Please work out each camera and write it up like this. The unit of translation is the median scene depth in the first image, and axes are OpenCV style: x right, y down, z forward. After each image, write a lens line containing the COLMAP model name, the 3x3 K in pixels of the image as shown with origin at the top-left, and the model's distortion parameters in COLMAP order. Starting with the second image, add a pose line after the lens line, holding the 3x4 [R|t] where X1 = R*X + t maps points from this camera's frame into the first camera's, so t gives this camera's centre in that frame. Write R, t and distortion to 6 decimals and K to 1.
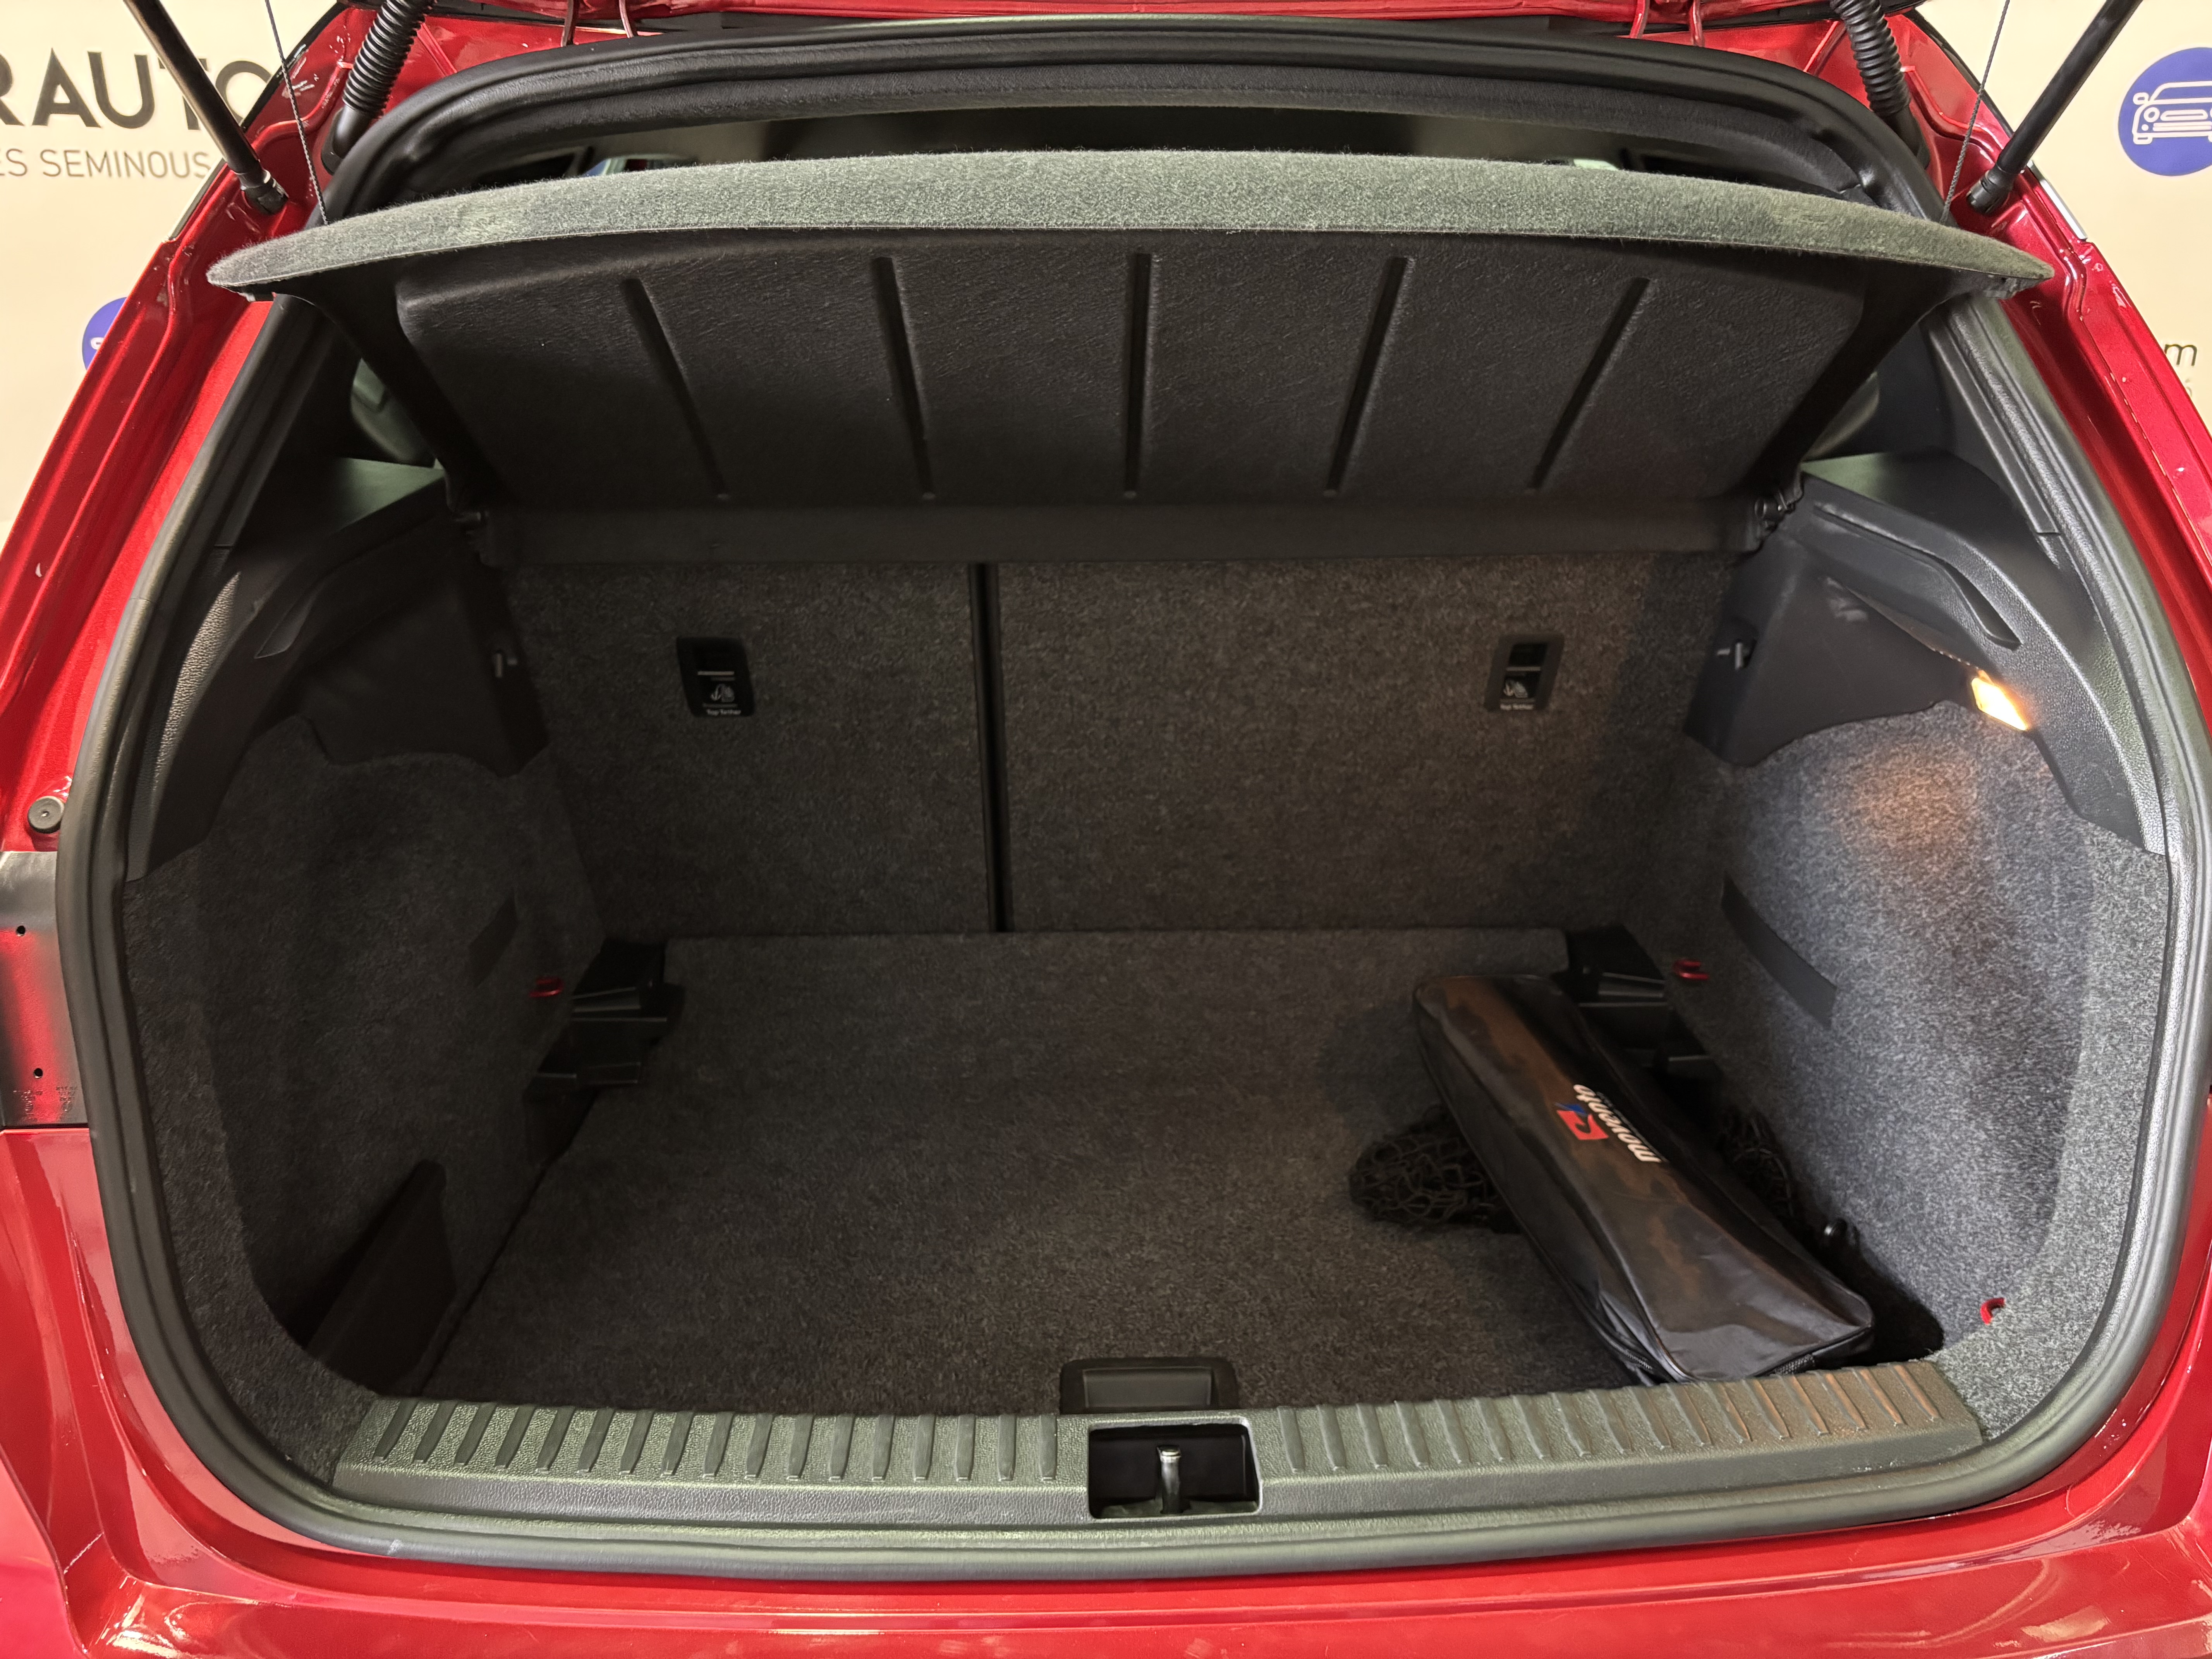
lens RADIAL K [[1648.8, 0, 1101.3], [0, 1648.8, 860.0], [0, 0, 1]] dist [0.063032, -0.297267]
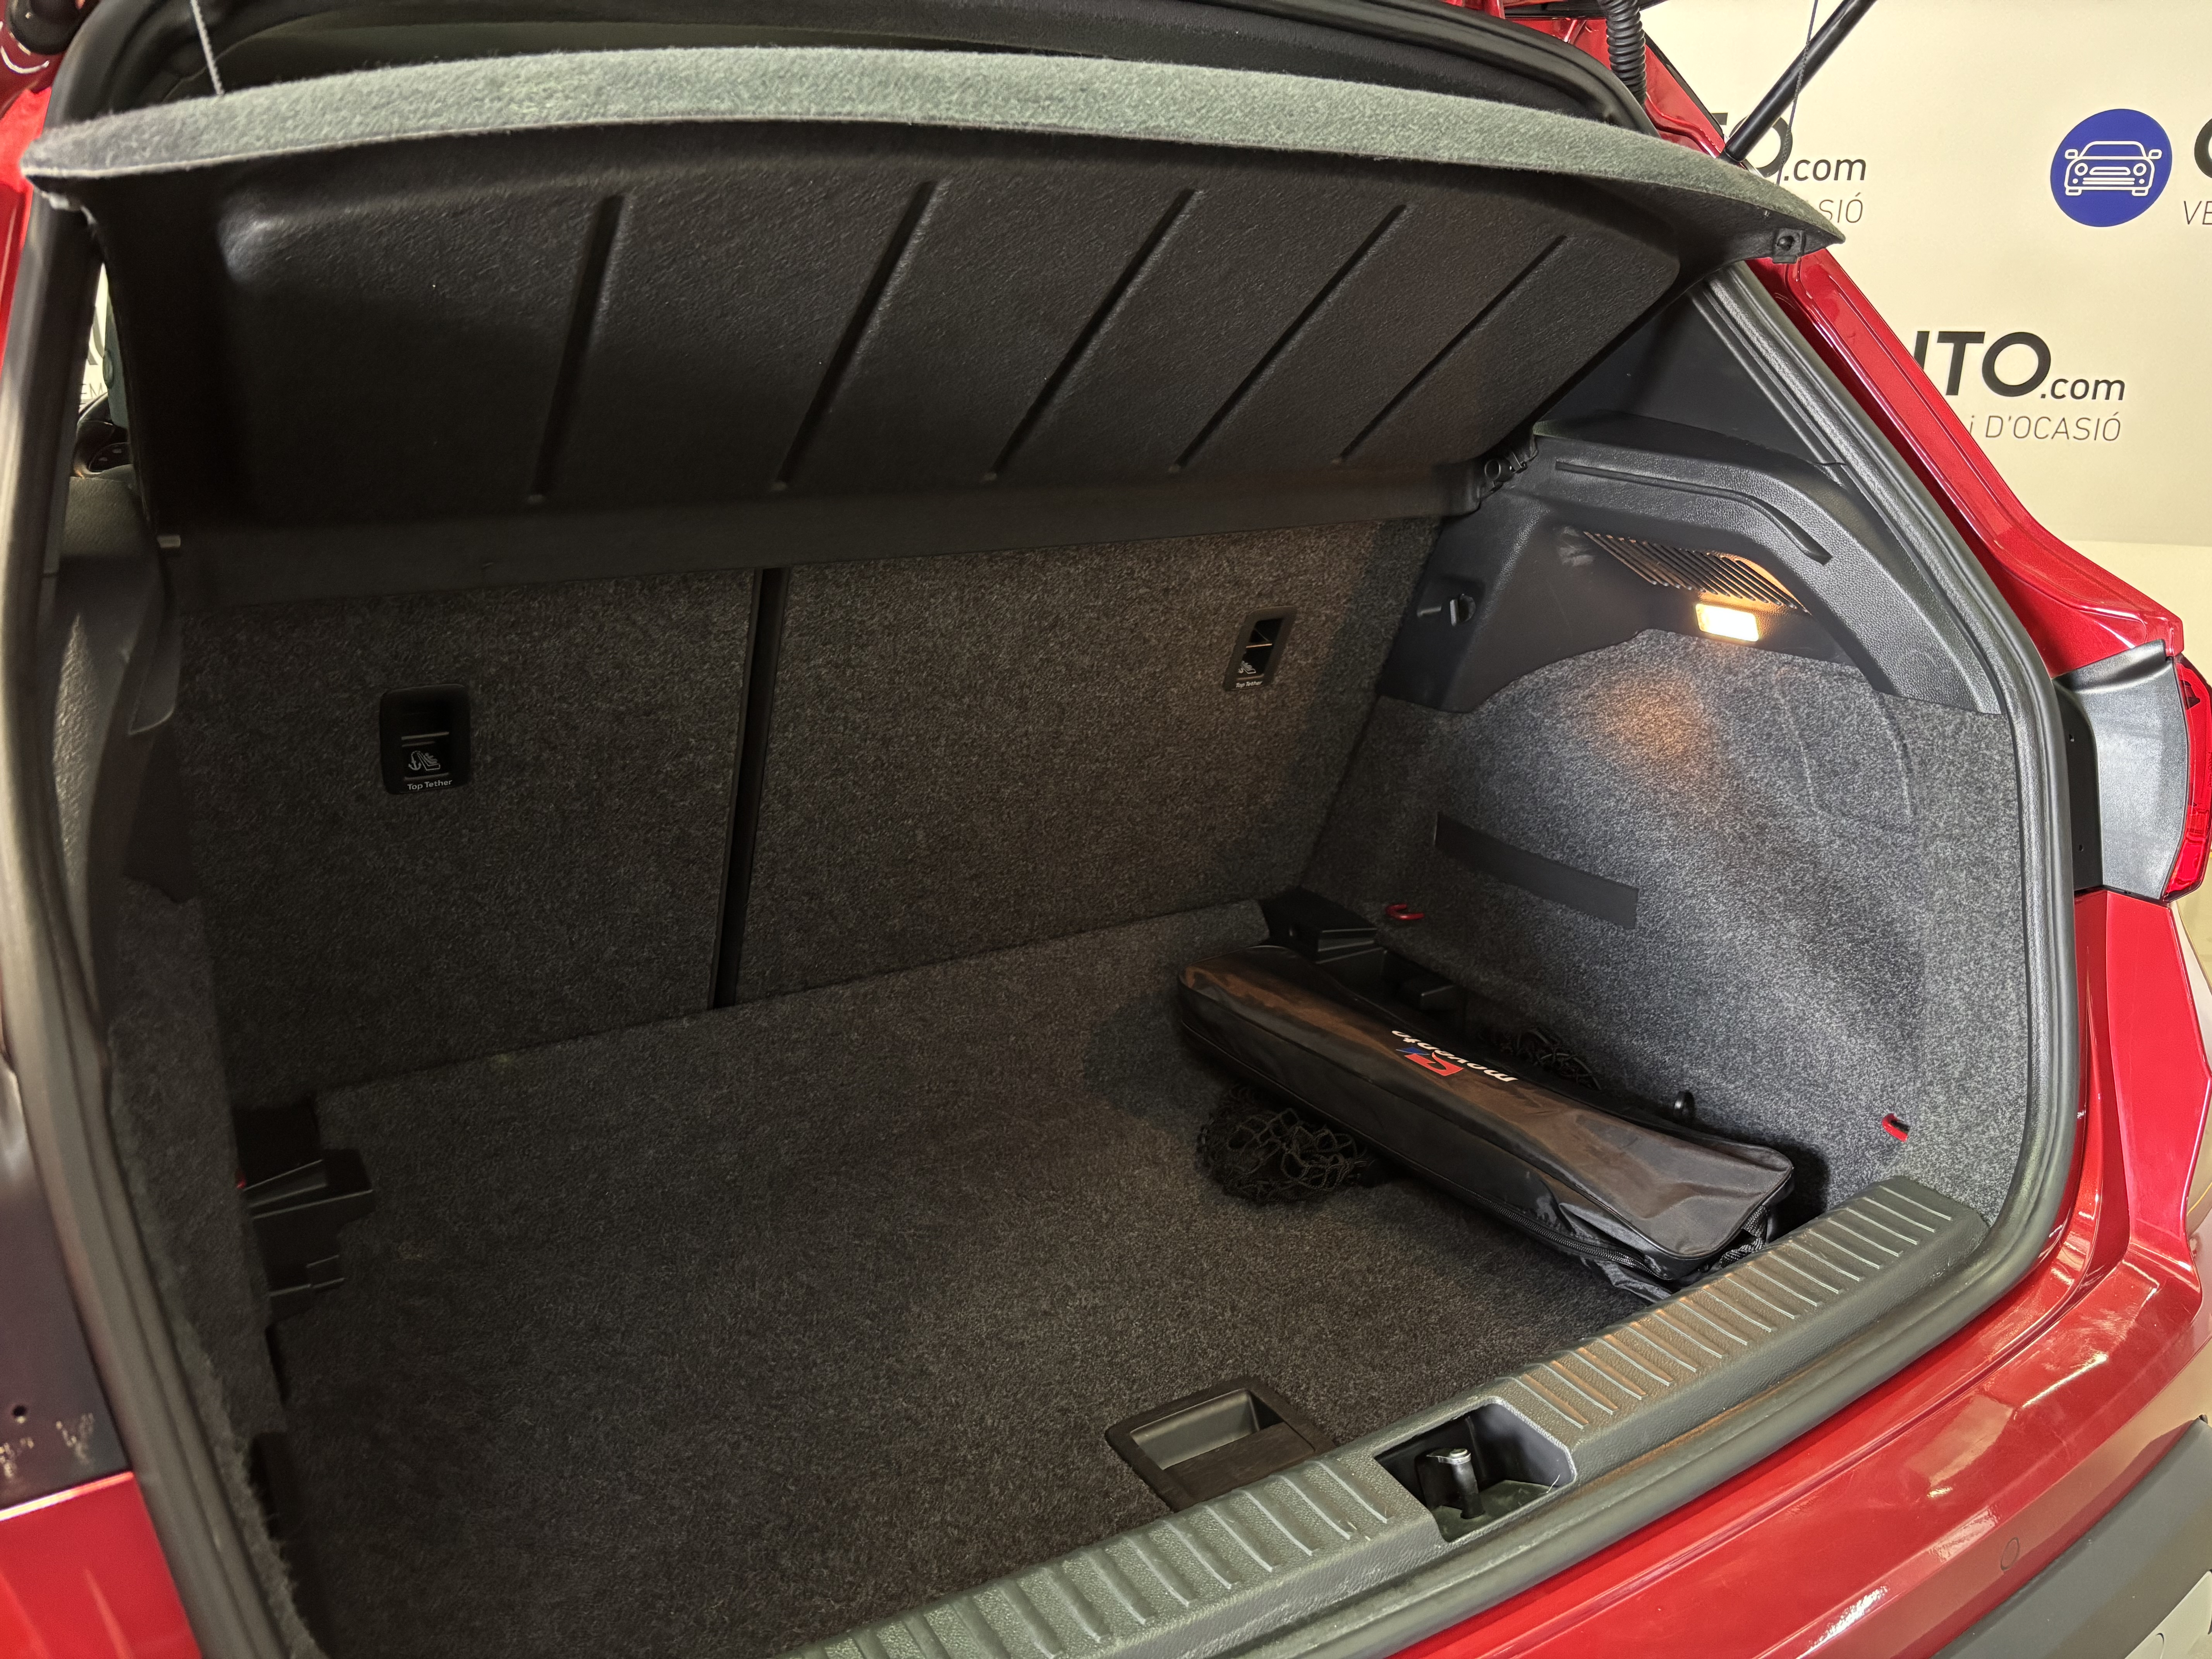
lens RADIAL K [[1648.8, 0, 1101.3], [0, 1648.8, 860.0], [0, 0, 1]] dist [0.063032, -0.297267]
pose [[0.861355, -0.145928, 0.486594, -0.349180], [0.161405, 0.986835, 0.010235, -0.010467], [-0.481681, 0.069723, 0.873569, 0.164965]]
